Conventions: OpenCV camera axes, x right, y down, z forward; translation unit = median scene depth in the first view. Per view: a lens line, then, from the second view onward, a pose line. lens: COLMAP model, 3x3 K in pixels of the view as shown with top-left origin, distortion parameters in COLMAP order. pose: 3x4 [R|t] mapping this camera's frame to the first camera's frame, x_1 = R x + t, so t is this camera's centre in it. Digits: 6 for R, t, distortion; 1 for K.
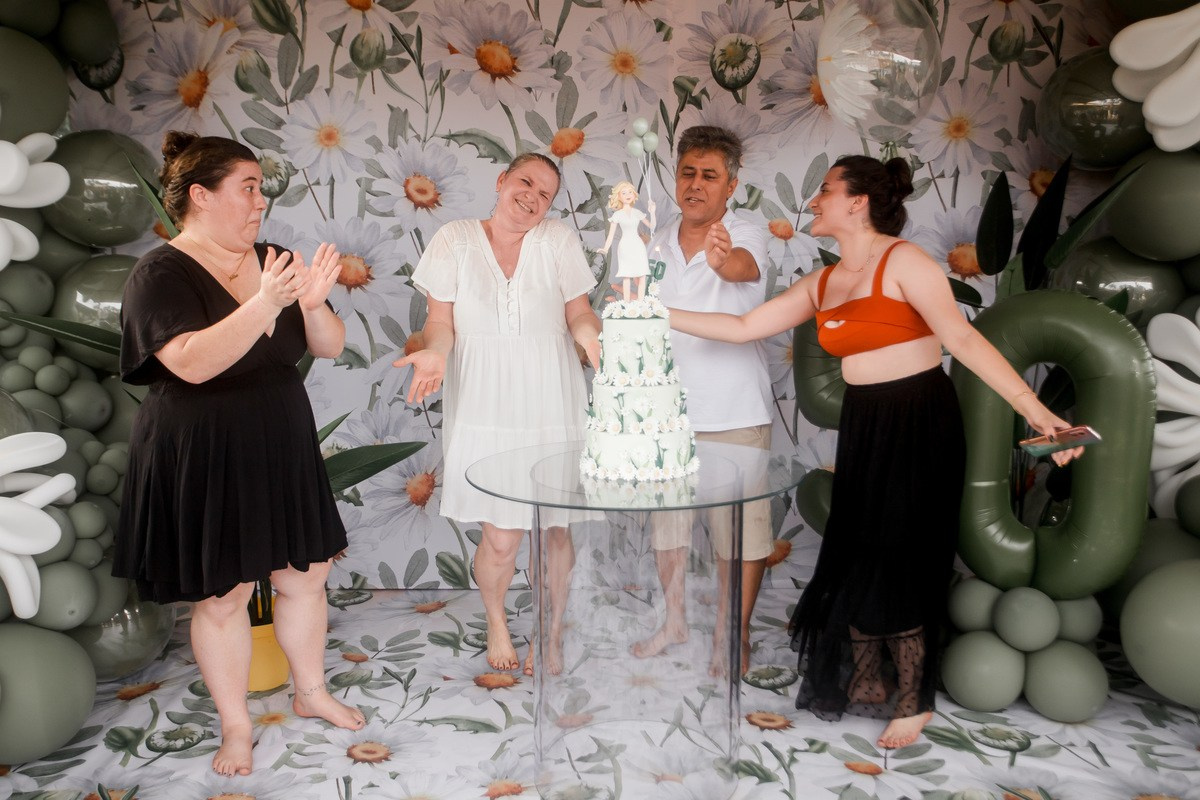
lens RADIAL K [[1116.9, 0, 607.4], [0, 1116.9, 397.6], [0, 0, 1]] dist [-0.000663, 0.072949]
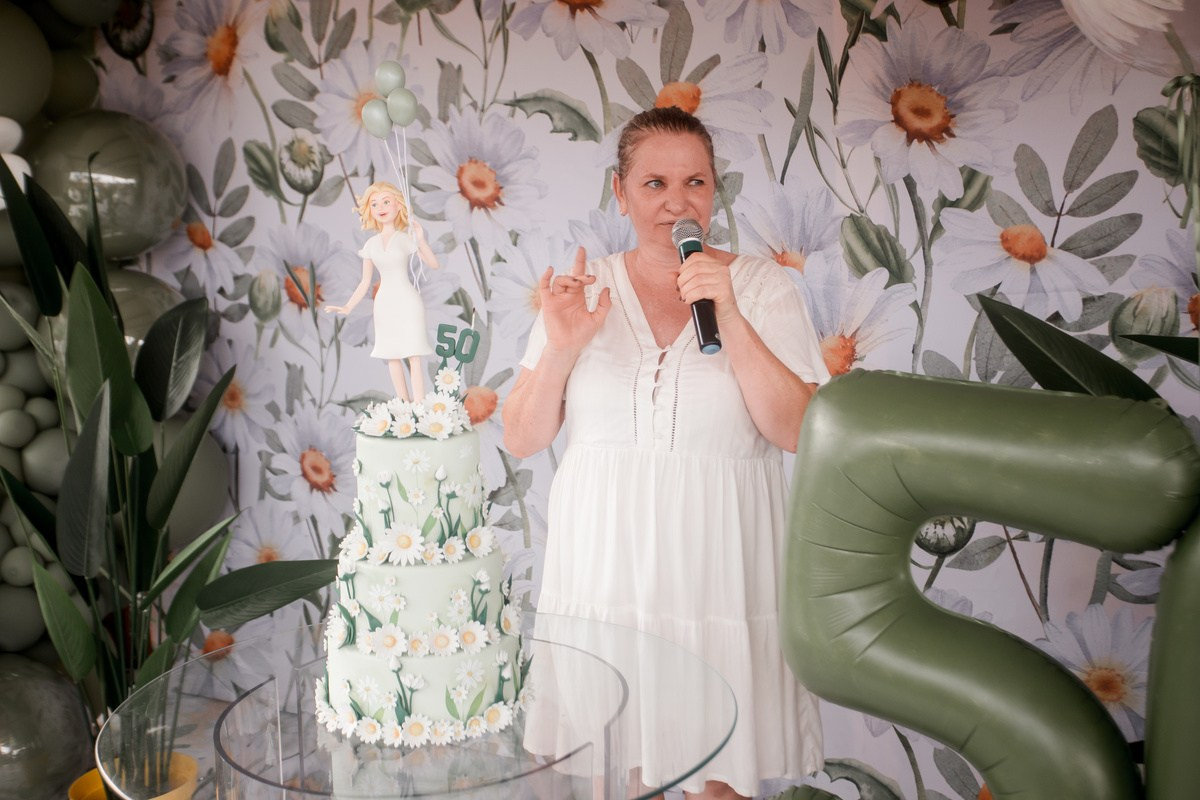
lens RADIAL K [[1310.0, 0, 600.0], [0, 1310.0, 400.0], [0, 0, 1]] dist [0.016846, 0.145891]
pose [[0.906063, 0.059758, -0.418901, 0.250762], [-0.061073, 0.998080, 0.010281, -0.066422], [0.418711, 0.016269, 0.907974, 0.308901]]
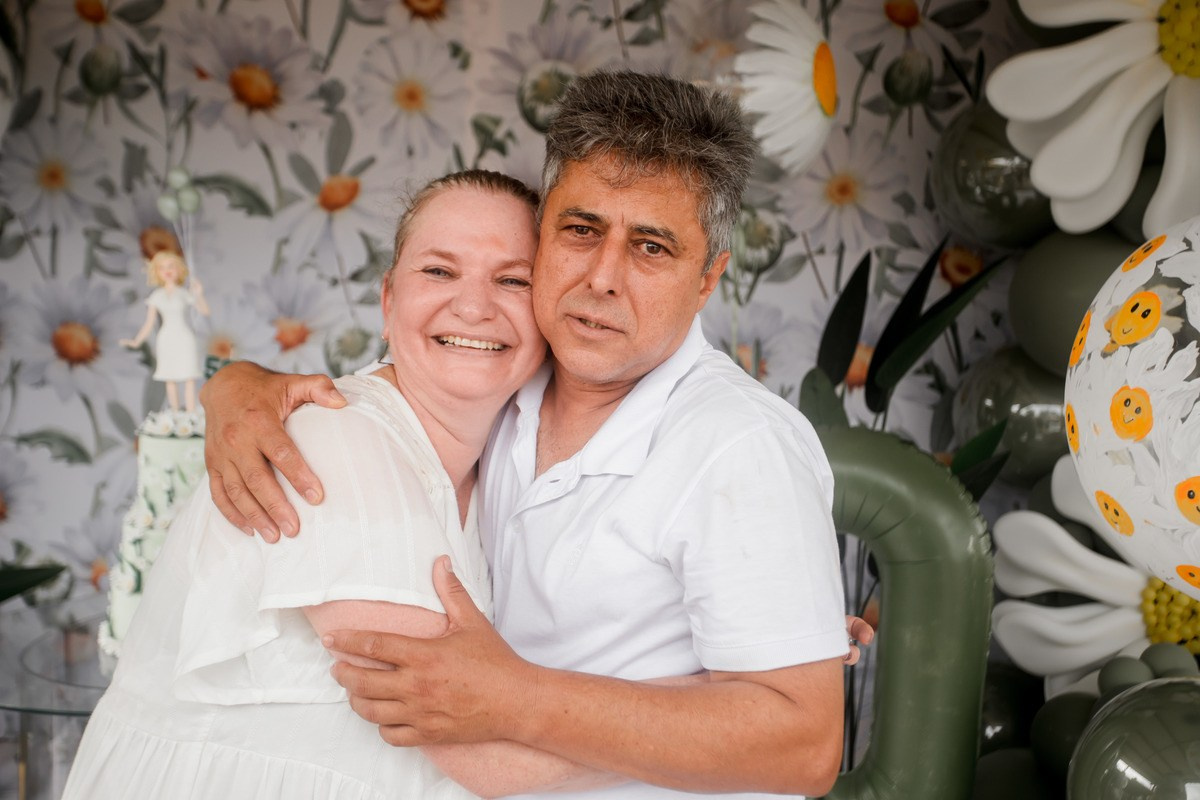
lens RADIAL K [[1310.0, 0, 600.0], [0, 1310.0, 400.0], [0, 0, 1]] dist [0.016846, 0.145891]
pose [[0.991395, 0.047749, -0.121884, 0.268975], [-0.055330, 0.996688, -0.059591, -0.038627], [0.118635, 0.065822, 0.990754, 0.116515]]
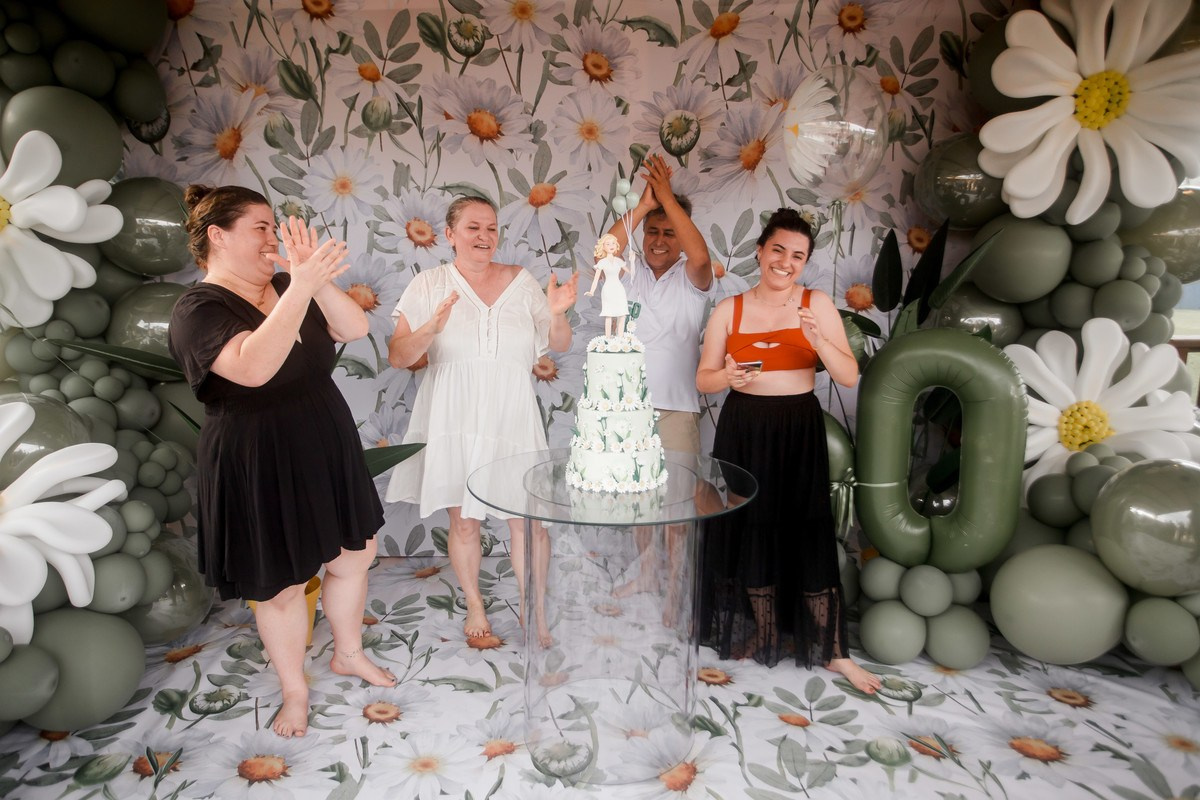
lens RADIAL K [[817.7, 0, 603.9], [0, 817.7, 404.4], [0, 0, 1]] dist [-0.047972, 0.057268]
pose [[0.997285, 0.006180, 0.073380, -0.032827], [-0.008439, 0.999499, 0.030511, -0.028041], [-0.073154, -0.031047, 0.996837, 0.102635]]
